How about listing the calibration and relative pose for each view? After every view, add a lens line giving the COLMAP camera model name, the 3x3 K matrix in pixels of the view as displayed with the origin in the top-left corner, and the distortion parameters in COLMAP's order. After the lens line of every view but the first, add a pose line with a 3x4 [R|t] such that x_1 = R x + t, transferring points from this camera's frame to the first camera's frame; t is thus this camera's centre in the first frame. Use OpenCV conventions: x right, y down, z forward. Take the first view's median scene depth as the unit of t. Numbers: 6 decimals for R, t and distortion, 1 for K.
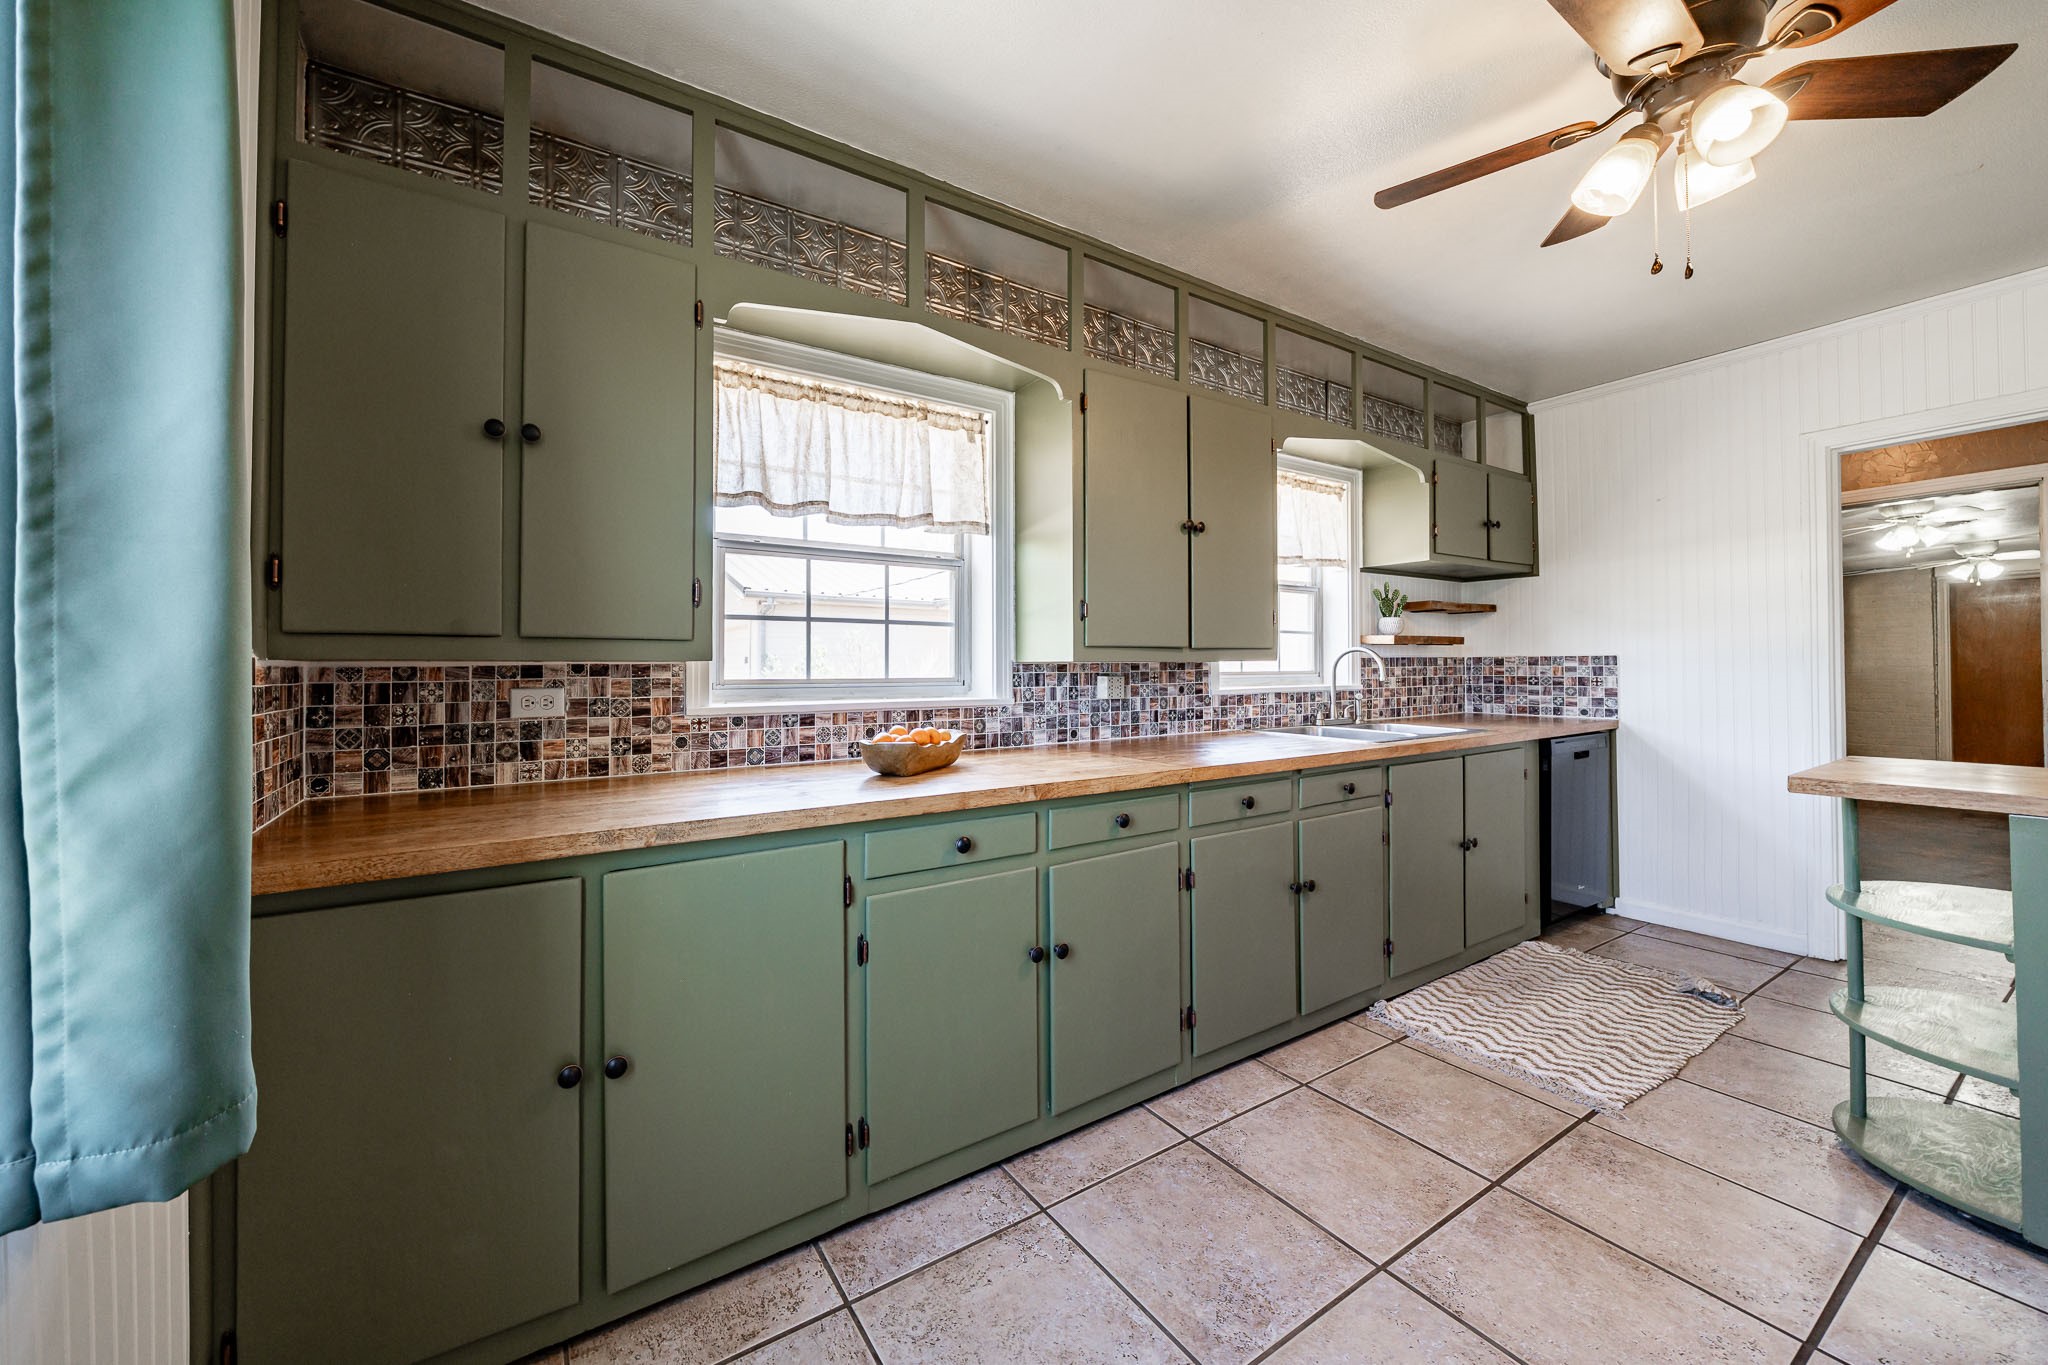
lens RADIAL K [[721.9, 0, 1023.0], [0, 721.9, 643.5], [0, 0, 1]] dist [0.008519, 0.000051]
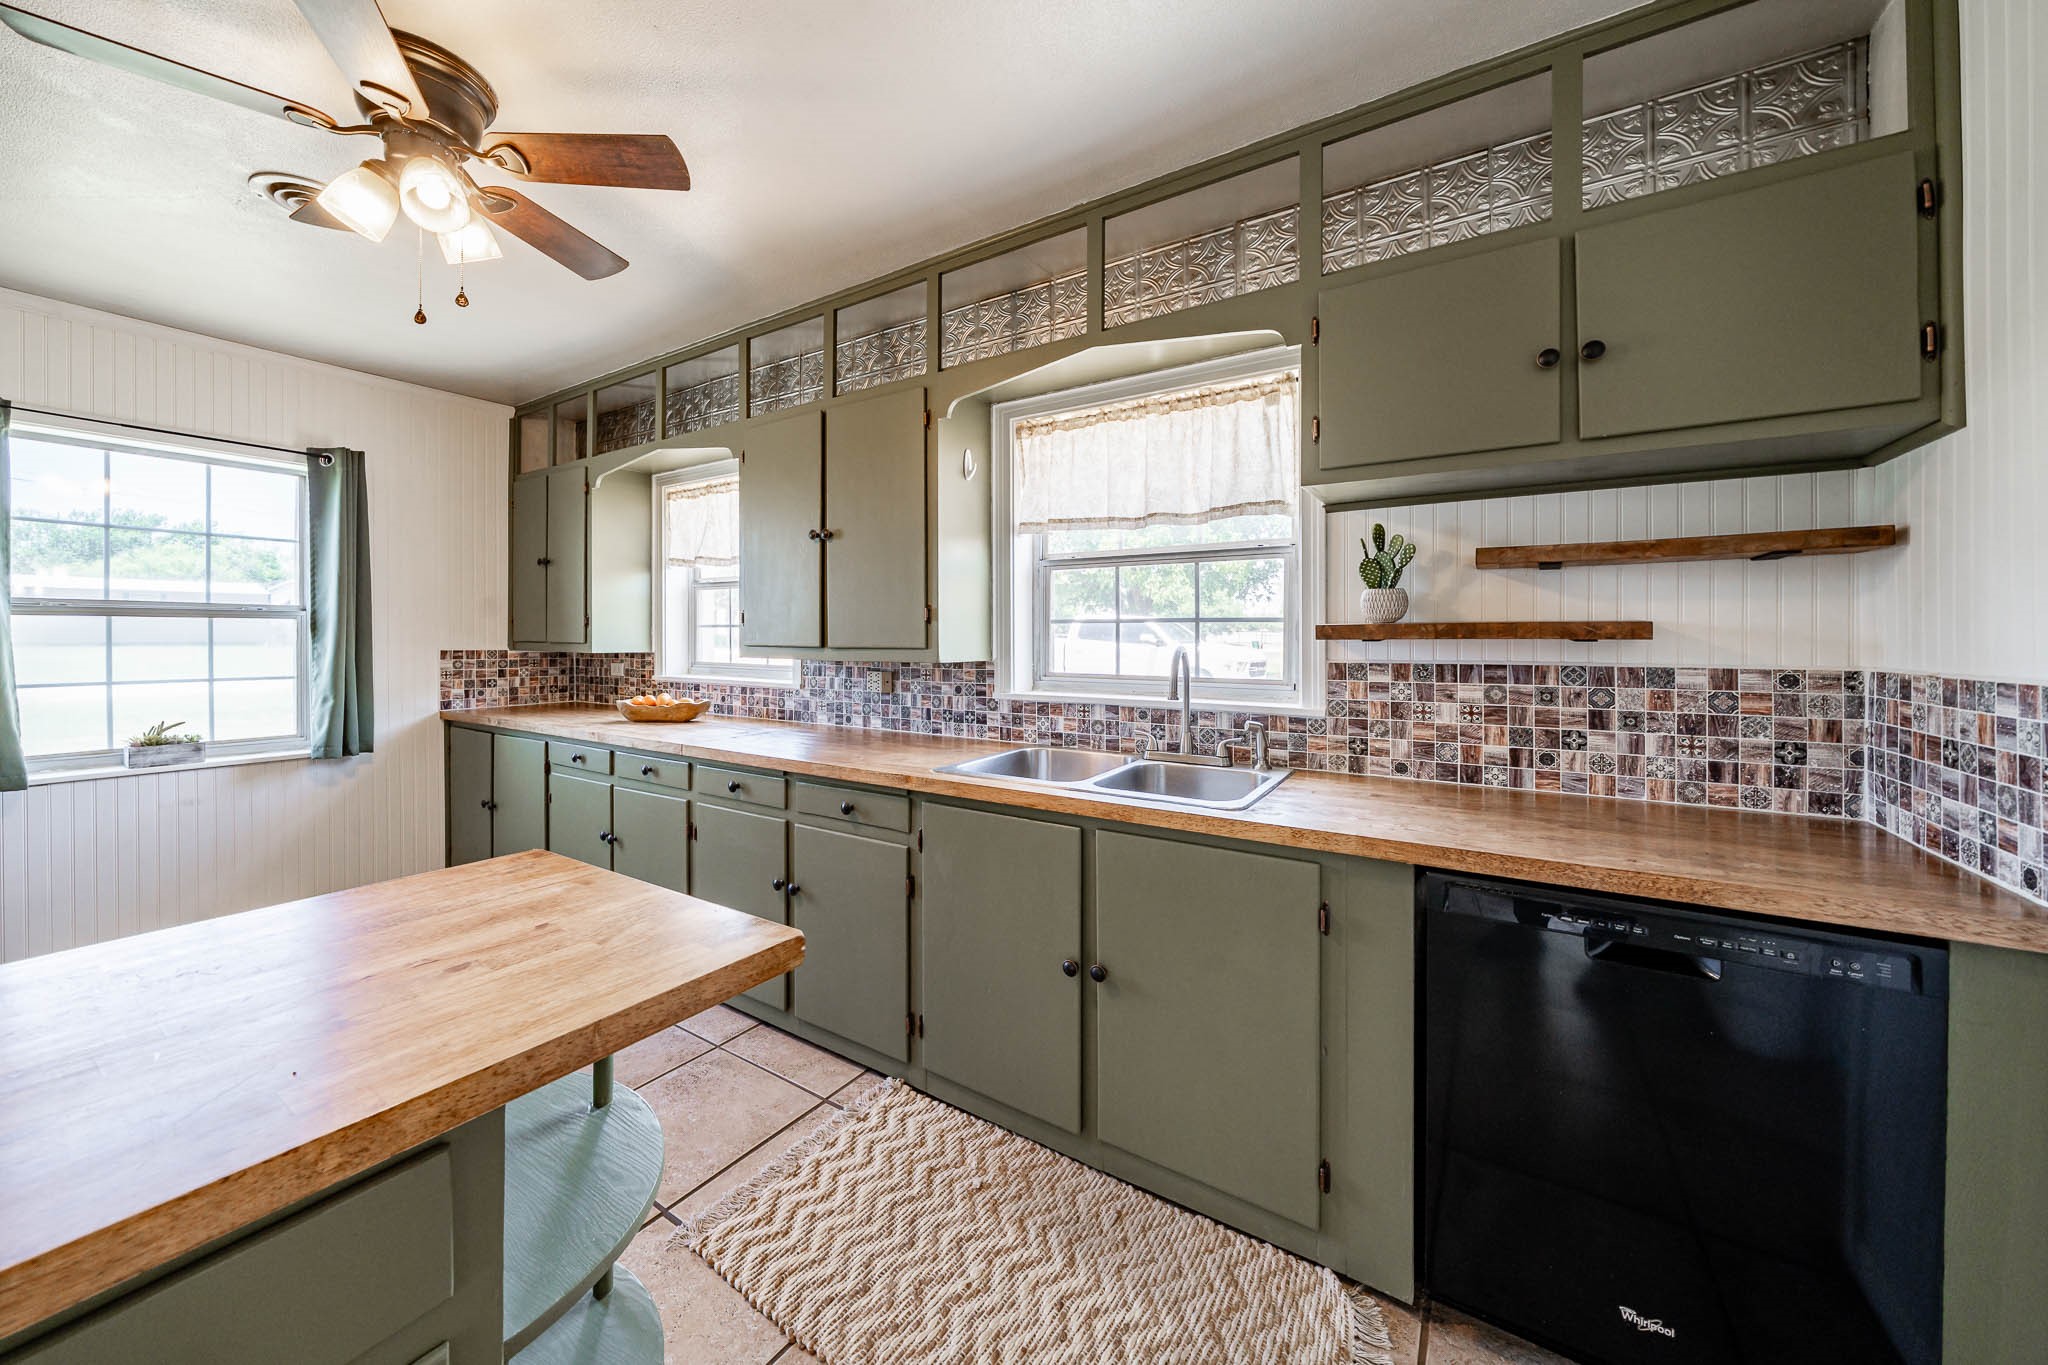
lens RADIAL K [[721.9, 0, 994.0], [0, 721.9, 638.2], [0, 0, 1]] dist [0.008519, 0.000051]
pose [[0.425215, -0.012703, -0.905003, 1.089441], [0.001929, 0.999912, -0.013129, 0.009247], [0.905091, 0.003837, 0.425202, 0.638611]]
